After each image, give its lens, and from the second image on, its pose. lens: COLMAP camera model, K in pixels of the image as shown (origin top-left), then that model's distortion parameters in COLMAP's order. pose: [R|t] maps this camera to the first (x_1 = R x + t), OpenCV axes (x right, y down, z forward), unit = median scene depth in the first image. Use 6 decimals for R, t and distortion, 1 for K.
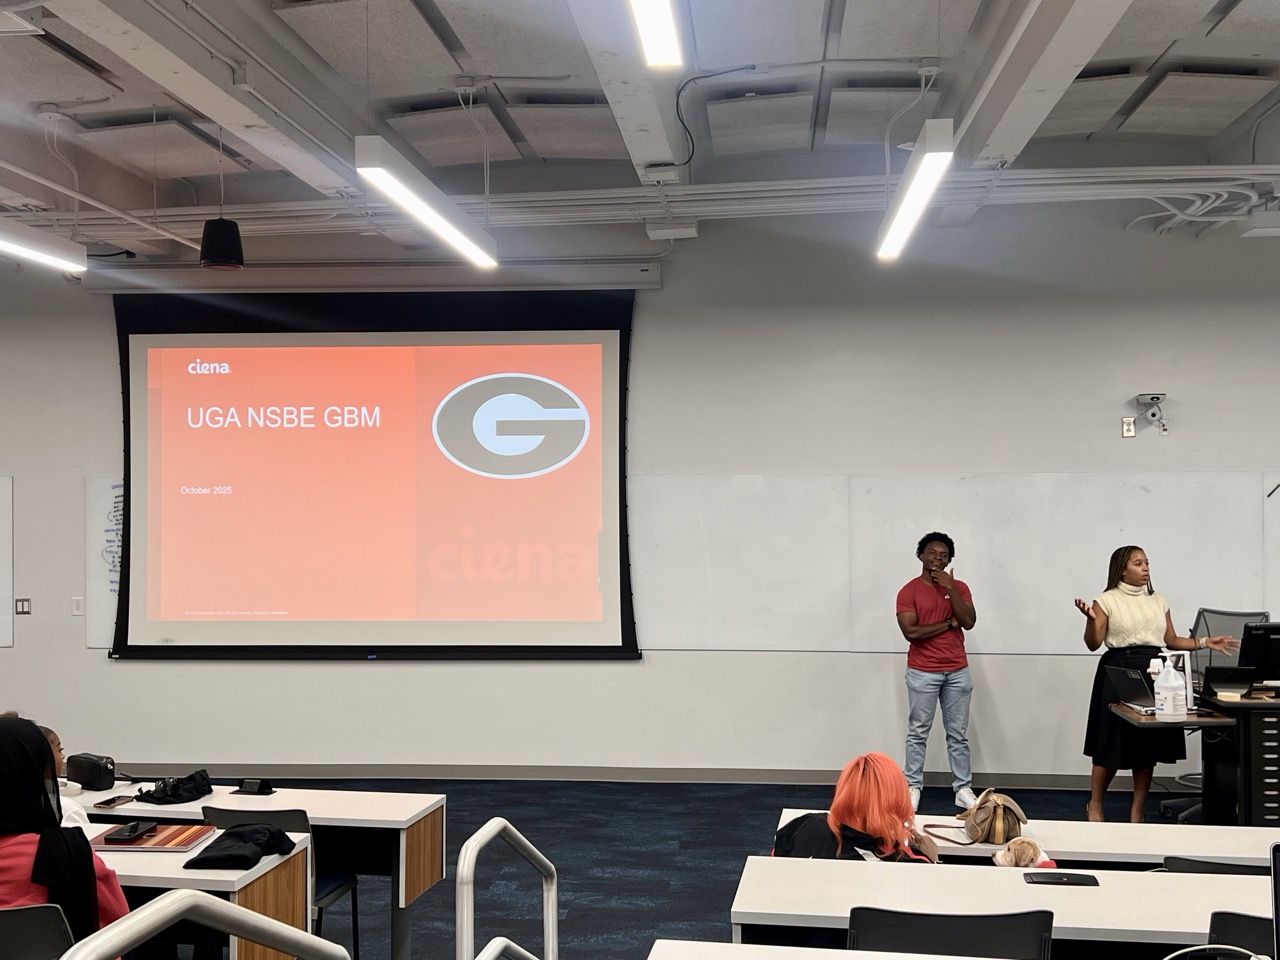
lens RADIAL K [[1474.1, 0, 640.0], [0, 1474.1, 480.0], [0, 0, 1]] dist [0.027564, -0.052090]
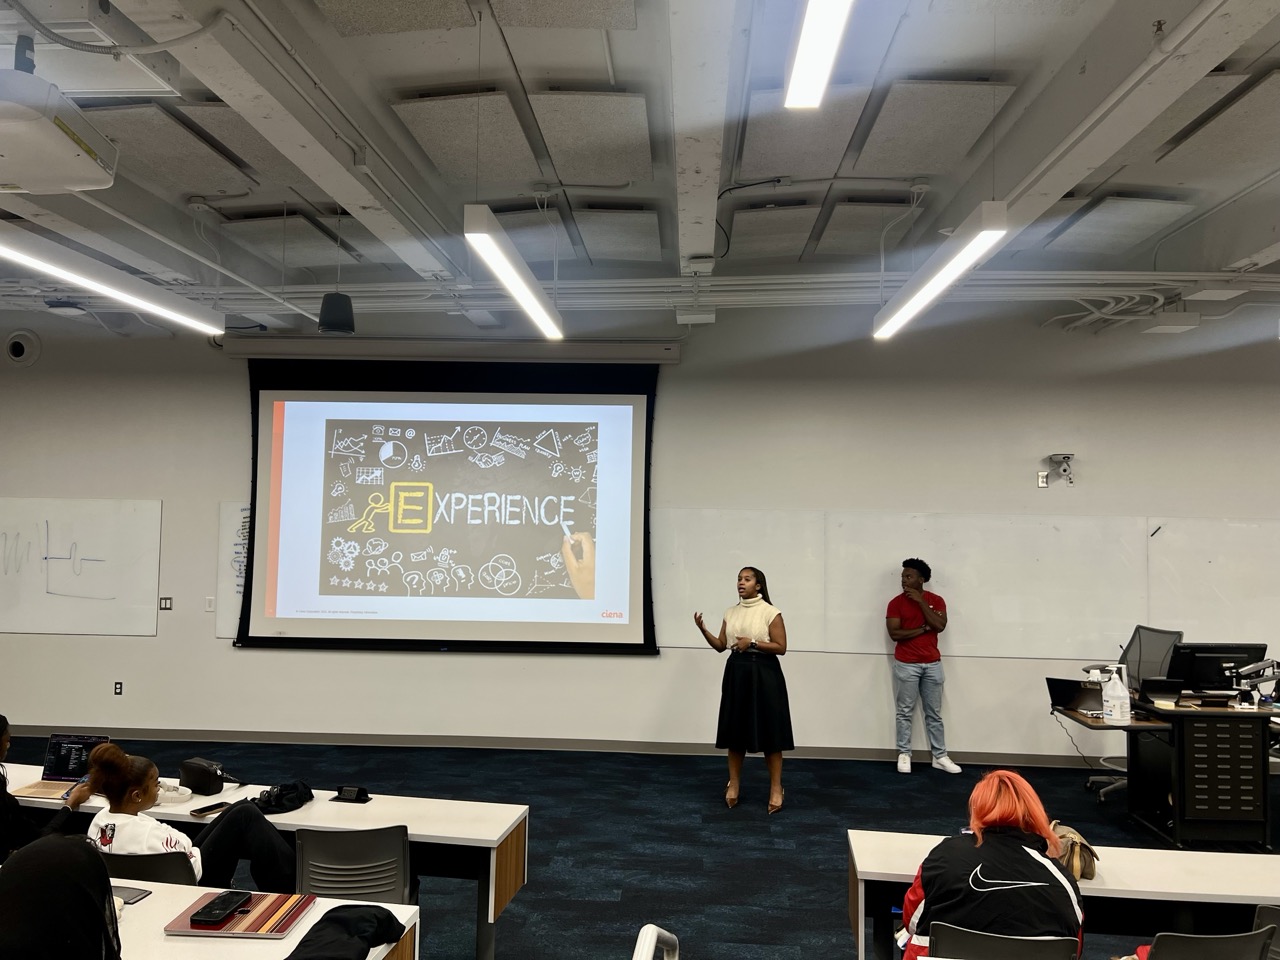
lens RADIAL K [[976.2, 0, 636.4], [0, 976.2, 457.6], [0, 0, 1]] dist [0.004961, -0.001058]
pose [[0.999292, 0.021502, 0.030882, -0.057261], [-0.019944, 0.998556, -0.049873, -0.006294], [-0.031910, 0.049222, 0.998278, 0.189863]]
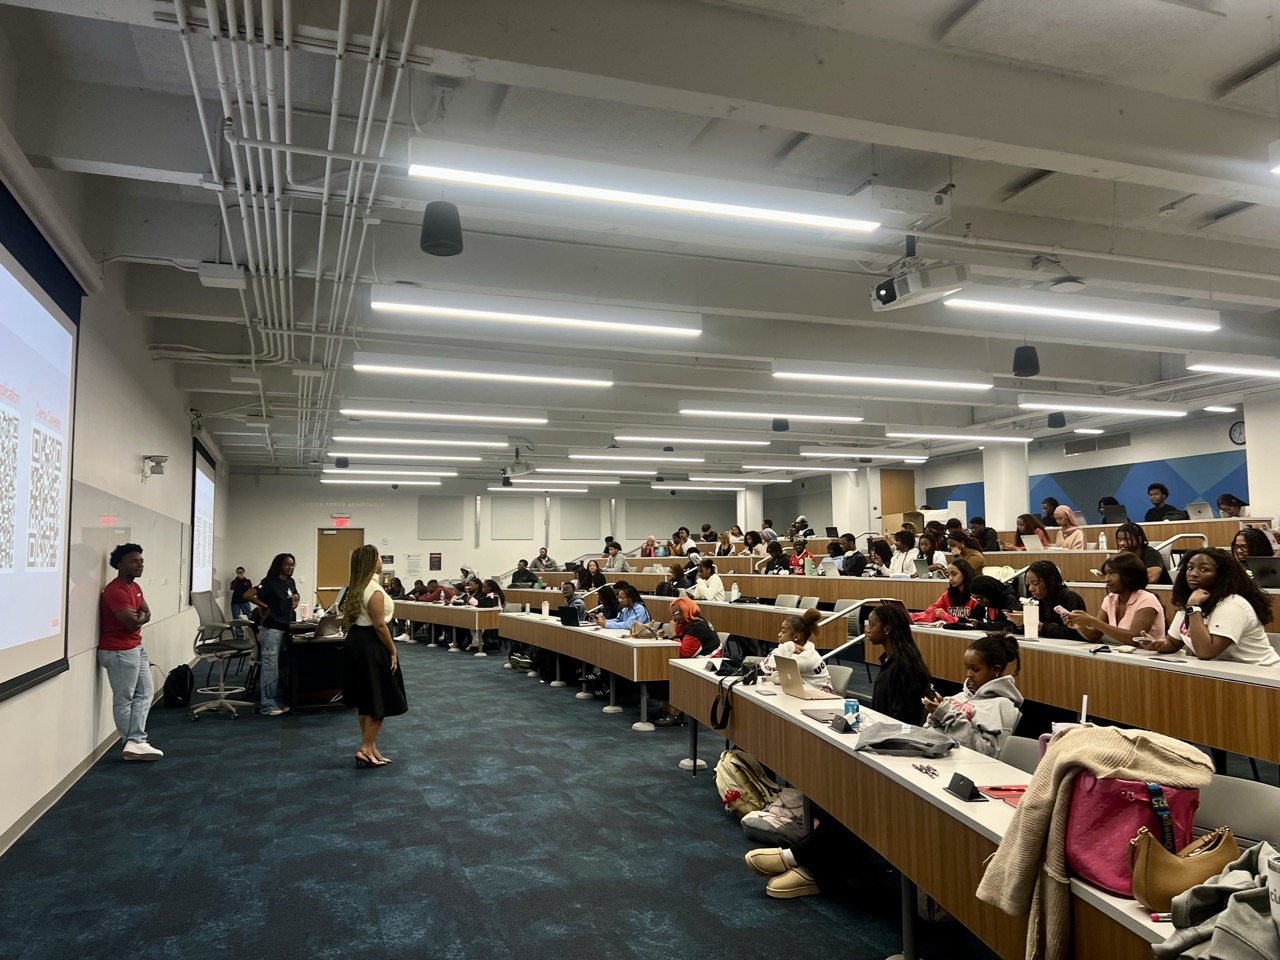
lens RADIAL K [[976.2, 0, 636.4], [0, 976.2, 457.6], [0, 0, 1]] dist [0.004961, -0.001058]
pose [[-0.410127, 0.103766, 0.906106, -0.561684], [0.008117, 0.993882, -0.110144, 0.066741], [-0.911992, -0.037818, -0.408461, 1.071959]]
